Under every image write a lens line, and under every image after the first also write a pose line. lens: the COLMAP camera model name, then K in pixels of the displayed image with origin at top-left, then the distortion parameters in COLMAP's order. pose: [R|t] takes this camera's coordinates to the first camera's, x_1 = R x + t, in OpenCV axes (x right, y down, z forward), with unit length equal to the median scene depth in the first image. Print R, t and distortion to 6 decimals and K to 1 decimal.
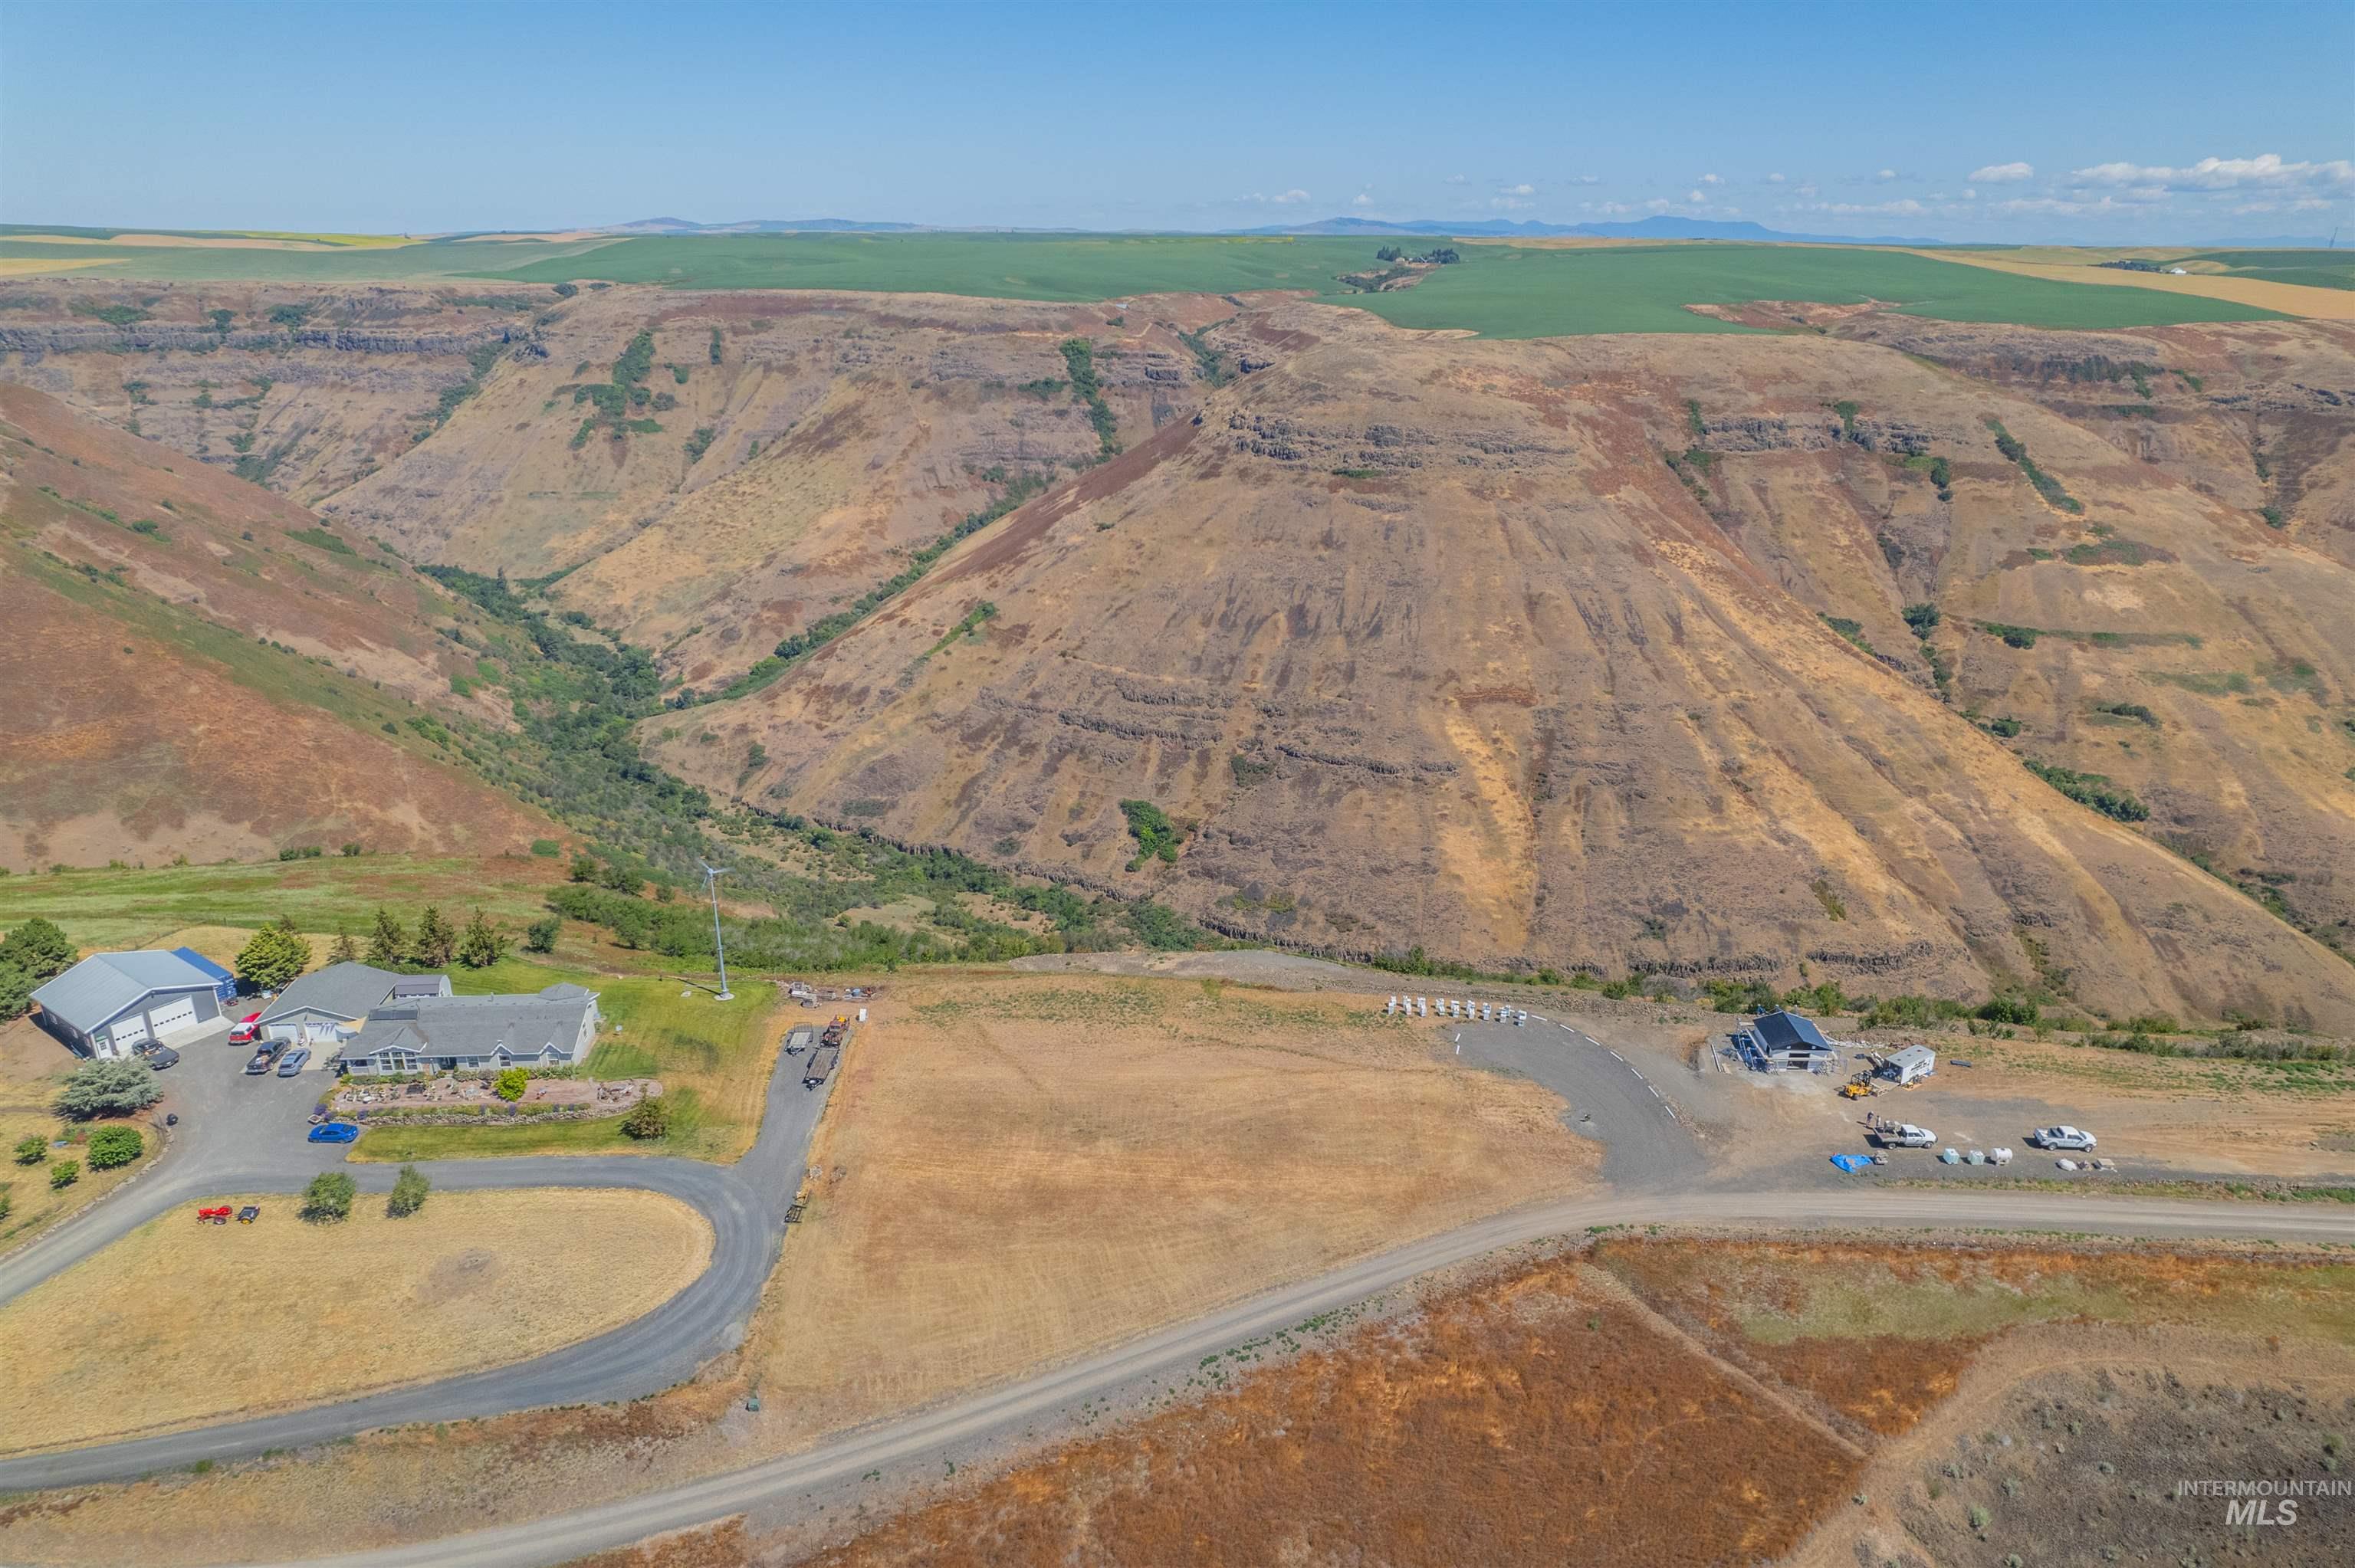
lens RADIAL K [[1509.2, 0, 1181.9], [0, 1509.2, 793.7], [0, 0, 1]] dist [-0.078085, 0.070351]
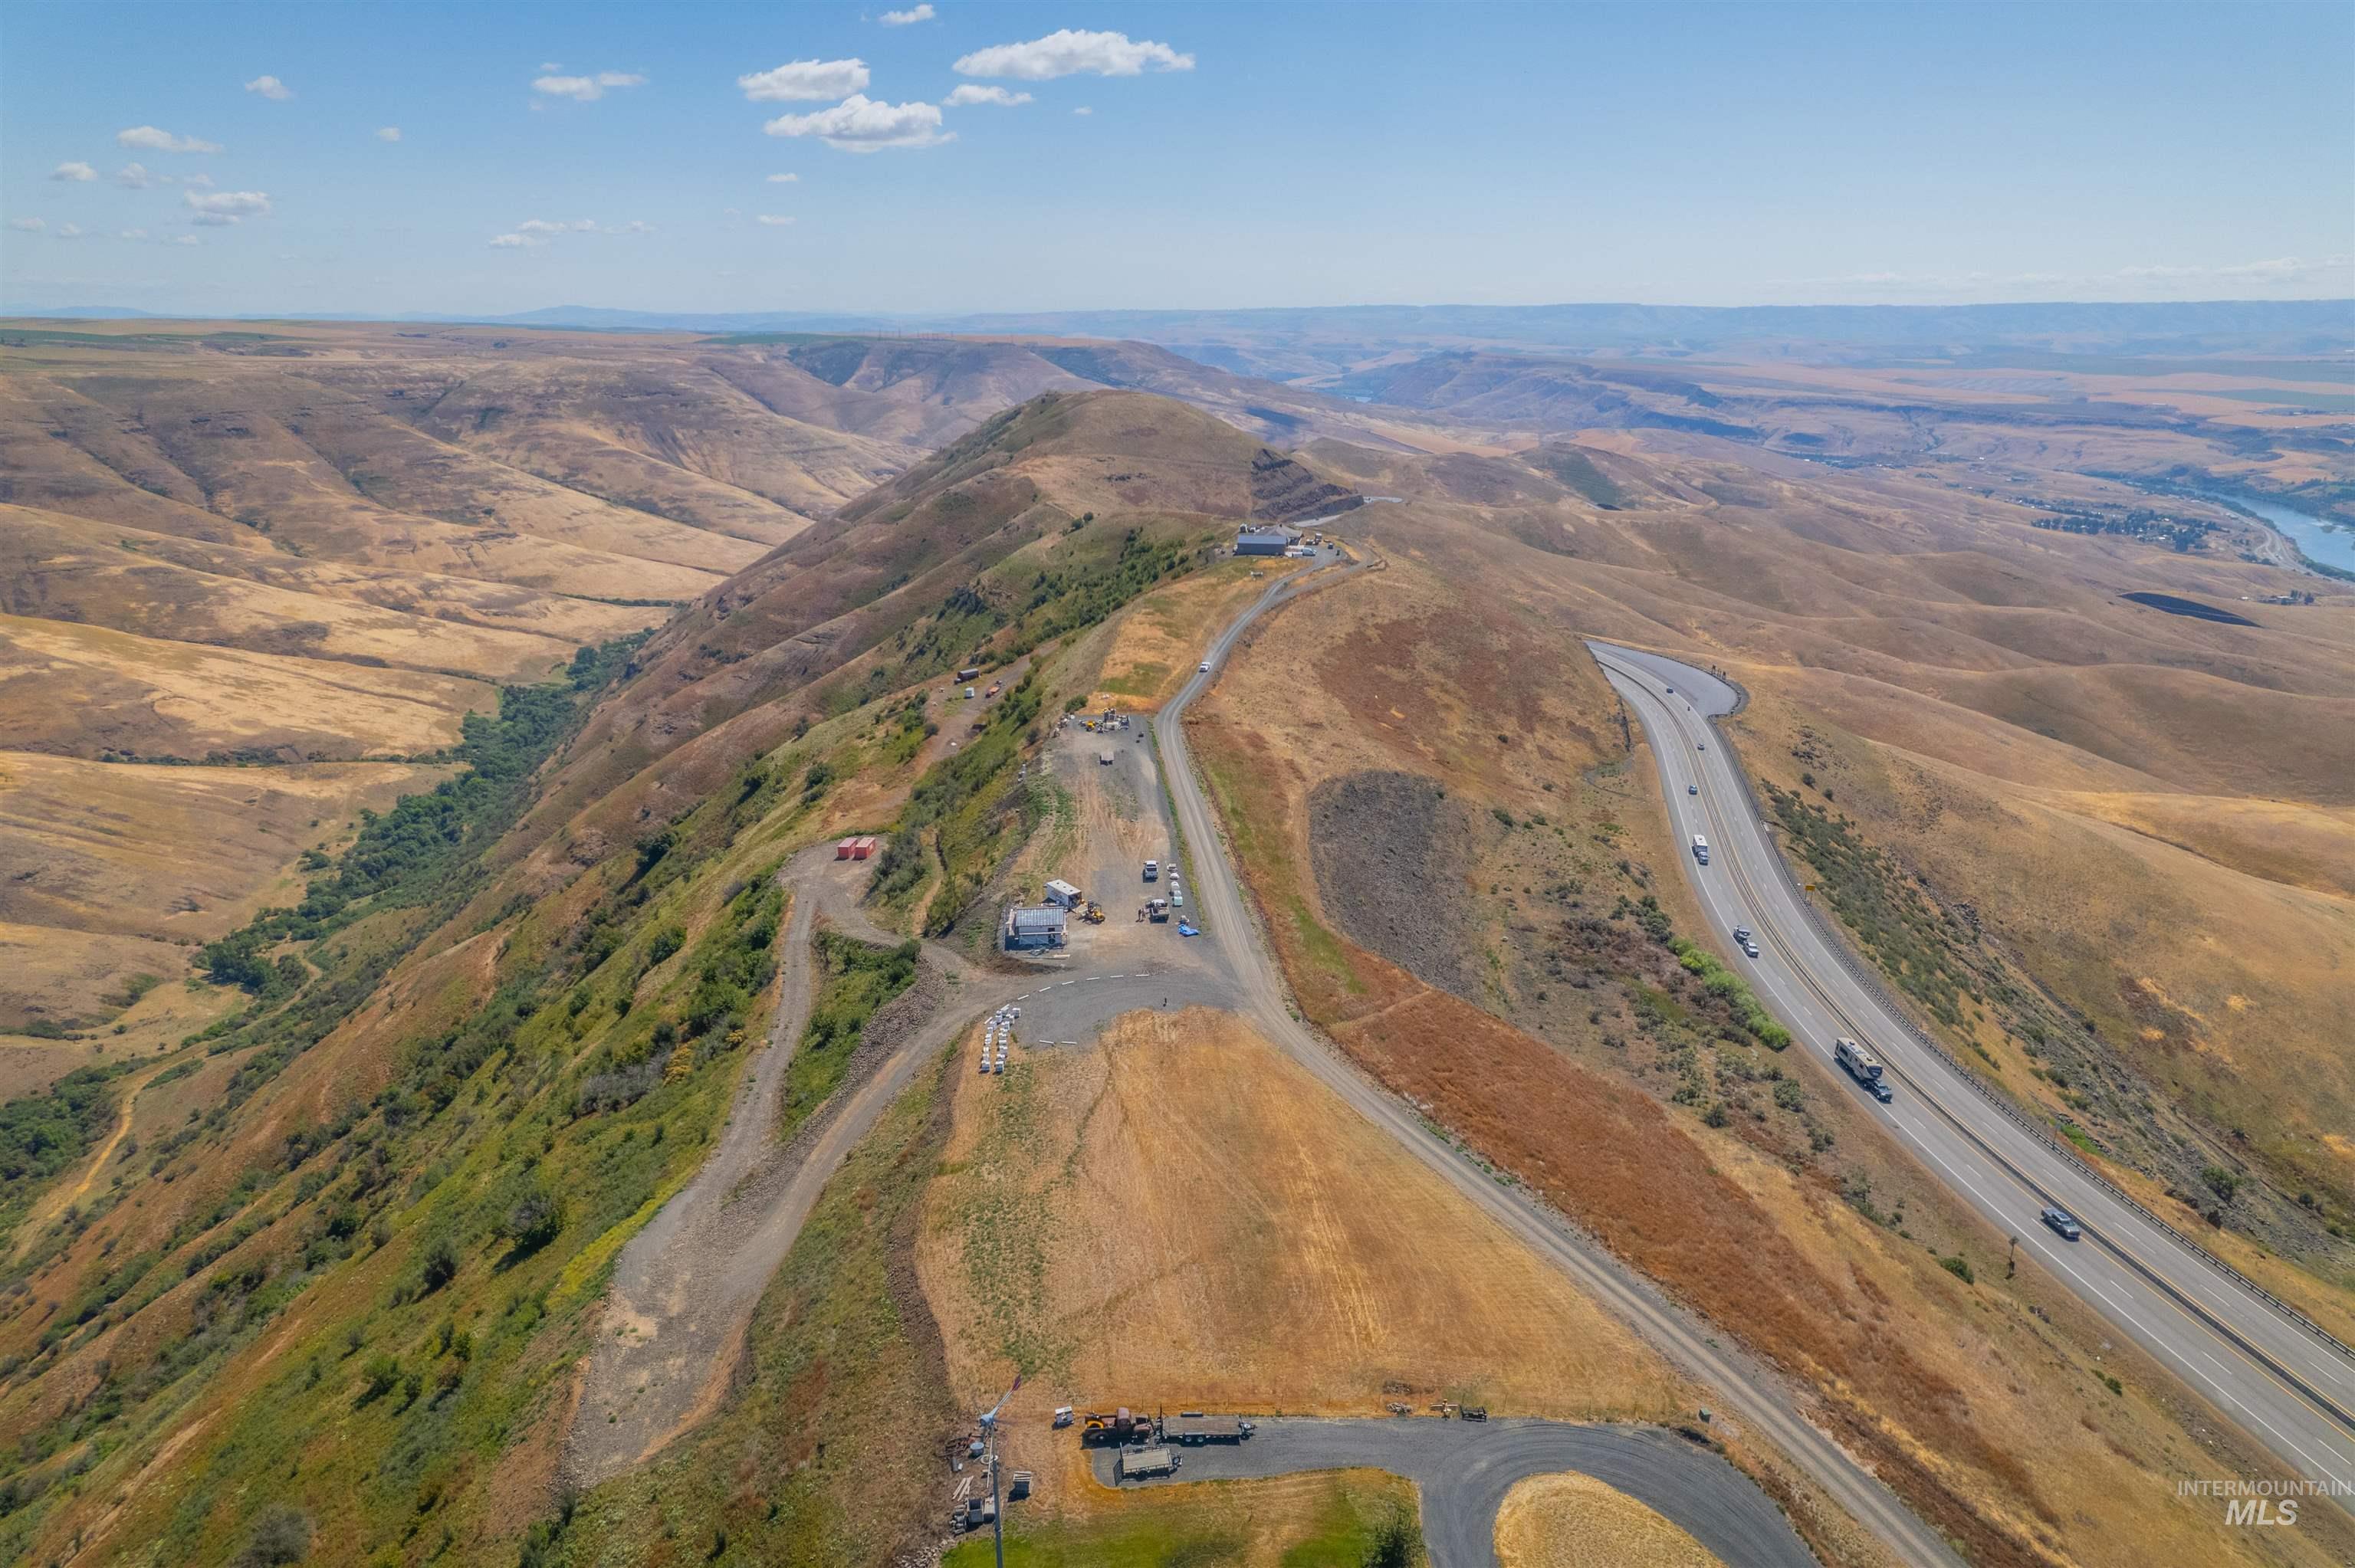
lens RADIAL K [[1509.2, 0, 1181.4], [0, 1509.2, 801.5], [0, 0, 1]] dist [-0.078085, 0.070351]
pose [[-0.106523, -0.321423, 0.940925, -0.145629], [0.349030, 0.874003, 0.338077, -0.058816], [-0.931038, 0.364424, 0.019085, 0.156511]]
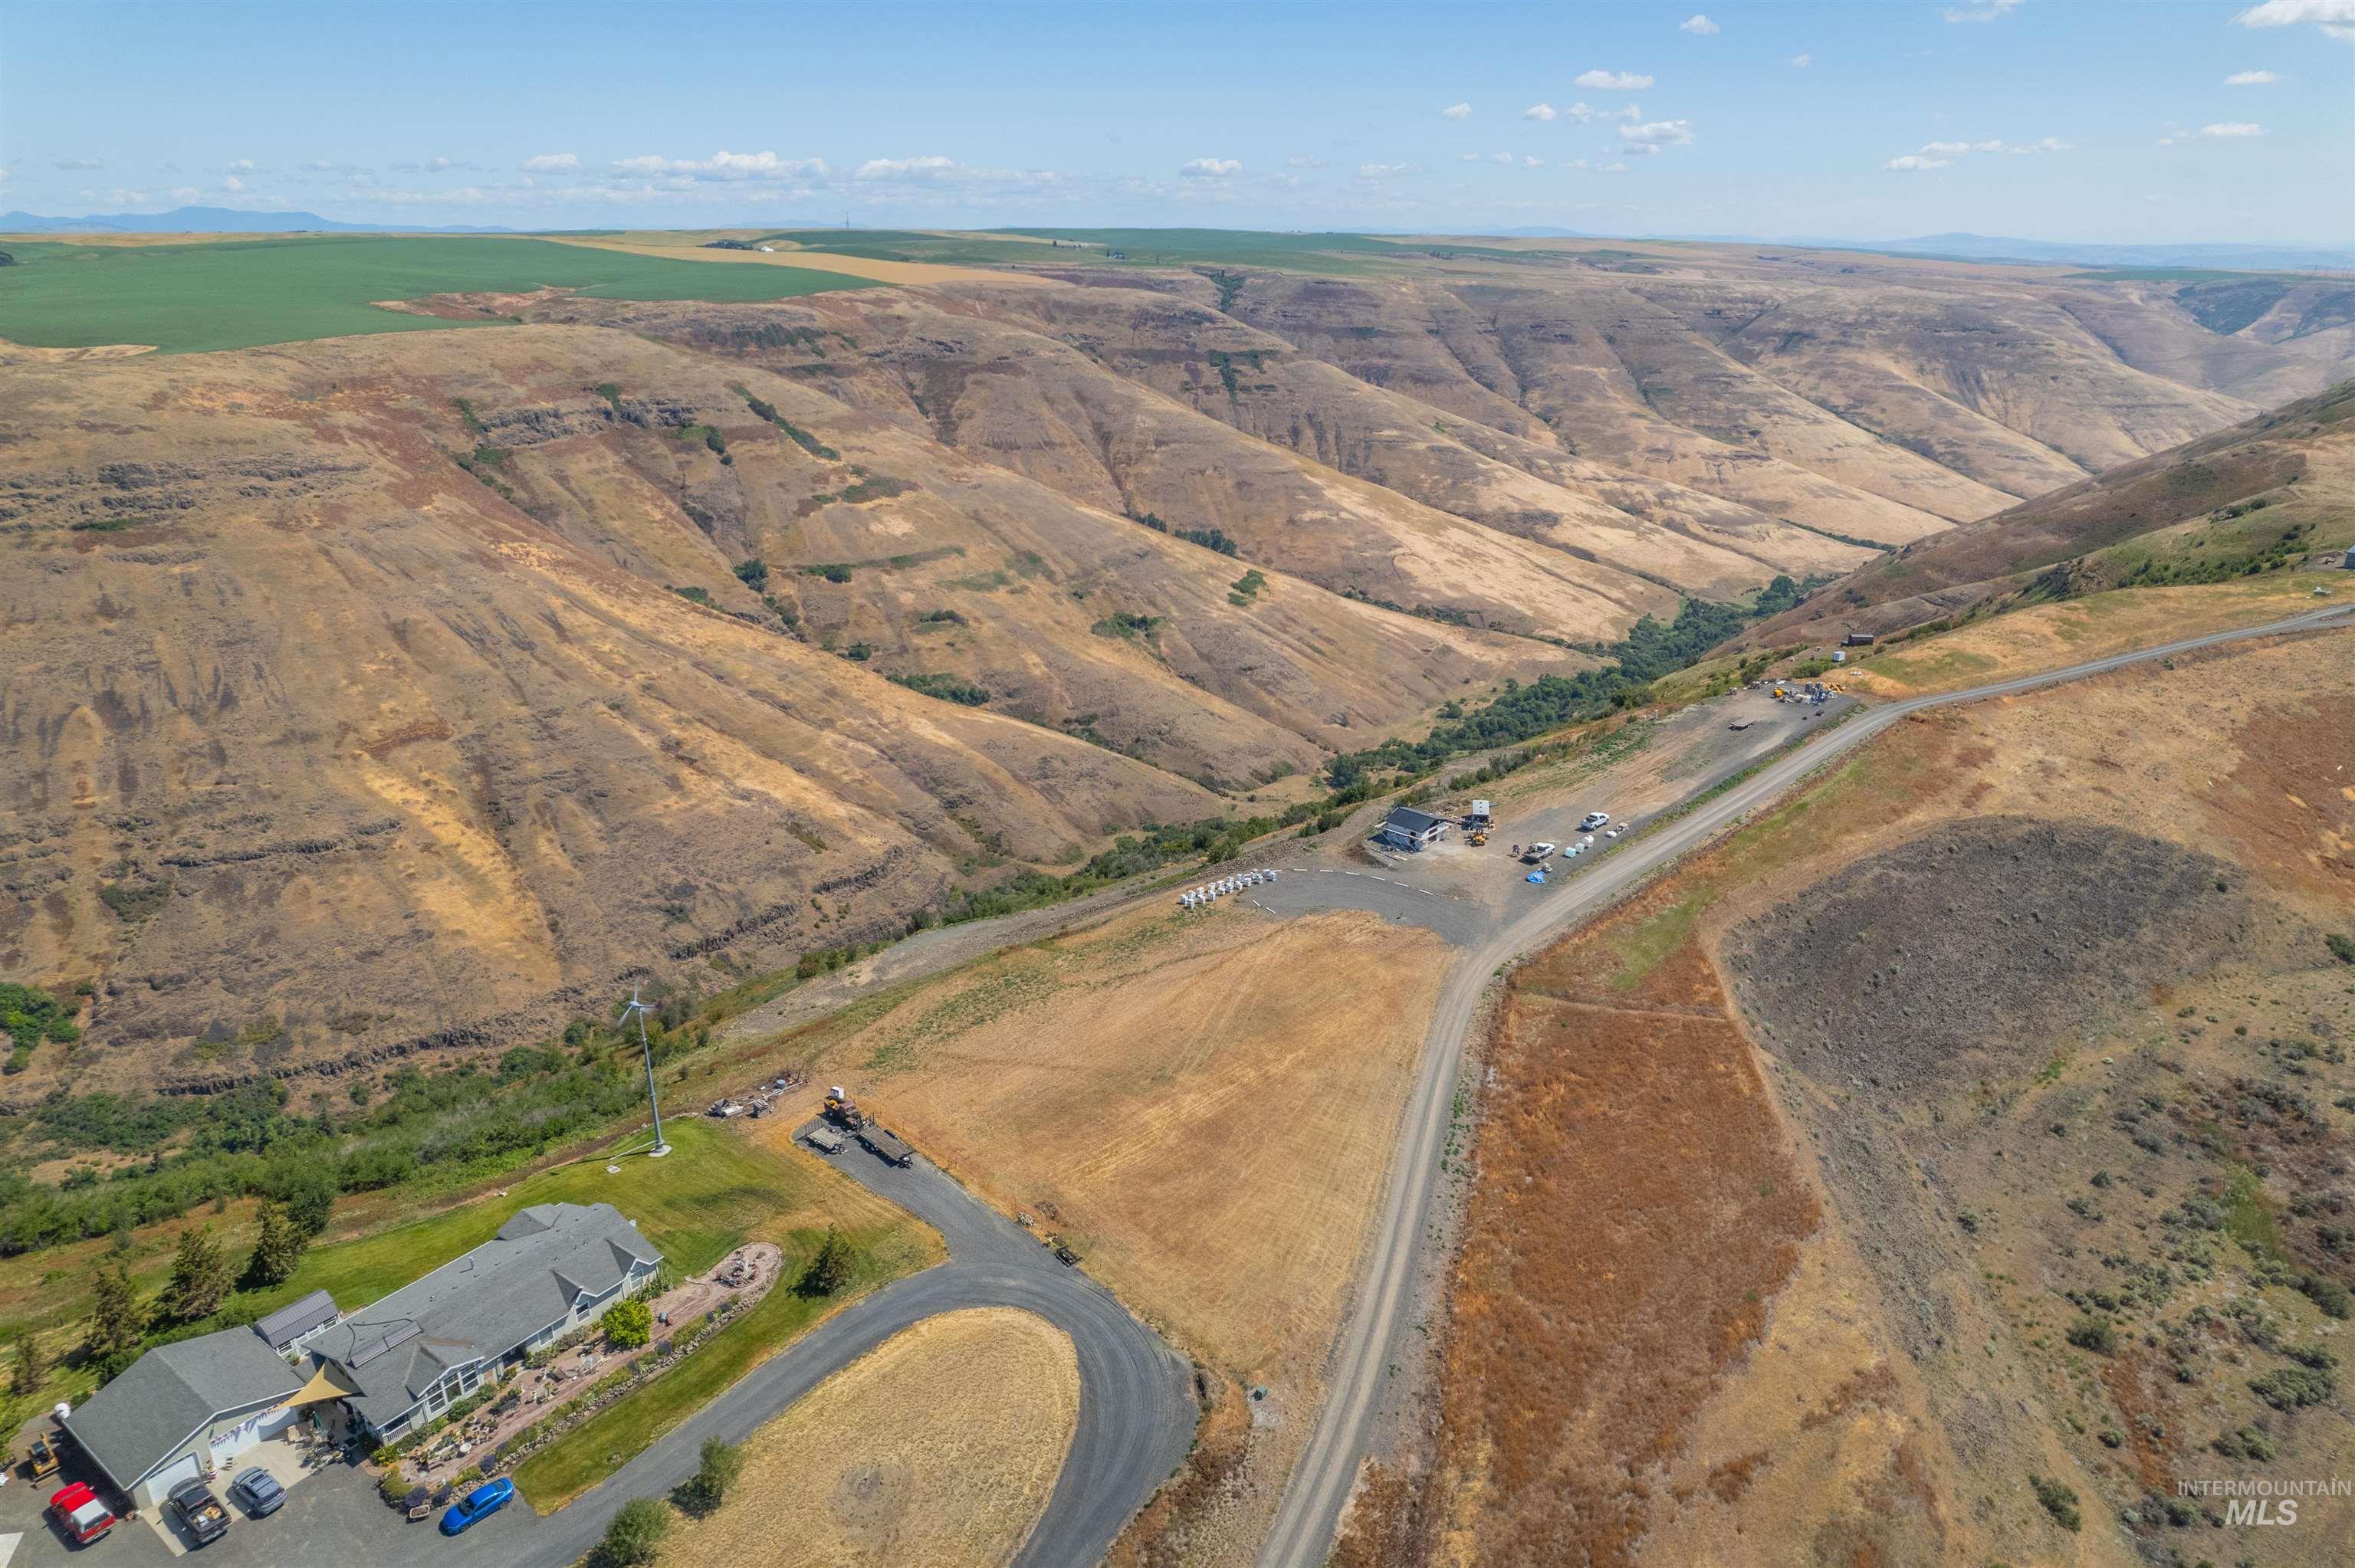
lens RADIAL K [[1509.2, 0, 1182.4], [0, 1509.2, 796.0], [0, 0, 1]] dist [-0.078085, 0.070351]
pose [[0.660672, -0.273282, 0.699163, -0.122594], [0.267548, 0.955938, 0.120830, -0.013943], [-0.701378, 0.107231, 0.704678, 0.039176]]
